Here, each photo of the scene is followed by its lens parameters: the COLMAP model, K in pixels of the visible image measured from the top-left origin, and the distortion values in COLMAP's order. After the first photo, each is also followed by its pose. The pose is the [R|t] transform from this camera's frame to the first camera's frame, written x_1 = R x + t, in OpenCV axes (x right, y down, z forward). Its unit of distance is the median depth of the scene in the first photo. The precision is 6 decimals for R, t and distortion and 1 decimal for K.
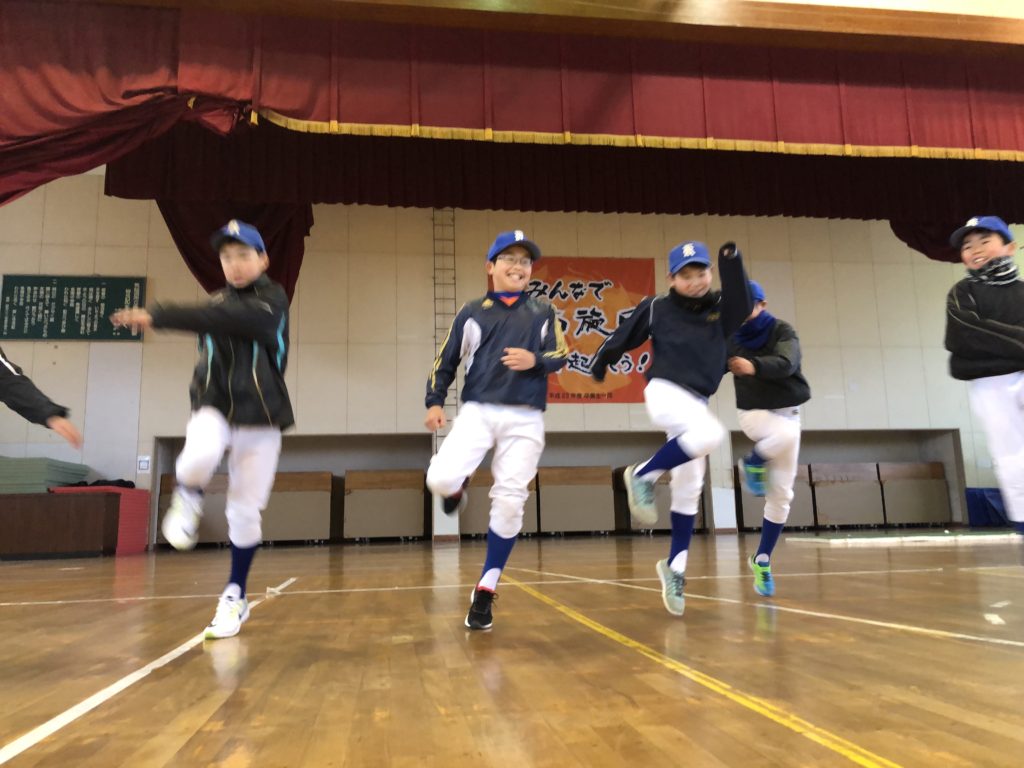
lens RADIAL K [[813.6, 0, 506.4], [0, 813.6, 380.9], [0, 0, 1]] dist [0.096360, -0.189685]
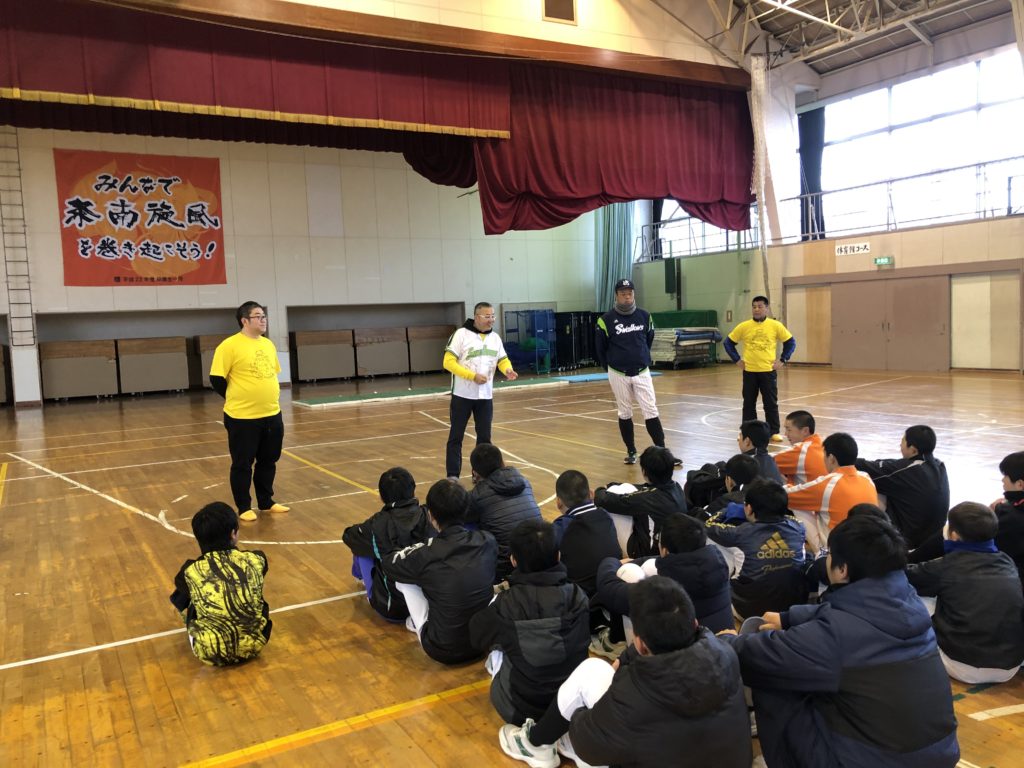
lens RADIAL K [[824.9, 0, 515.9], [0, 824.9, 383.0], [0, 0, 1]] dist [0.018906, -0.015539]
pose [[0.923856, -0.042682, 0.380353, 0.113592], [-0.045449, 0.974497, 0.219748, -0.121505], [-0.380032, -0.220302, 0.898355, -0.303291]]
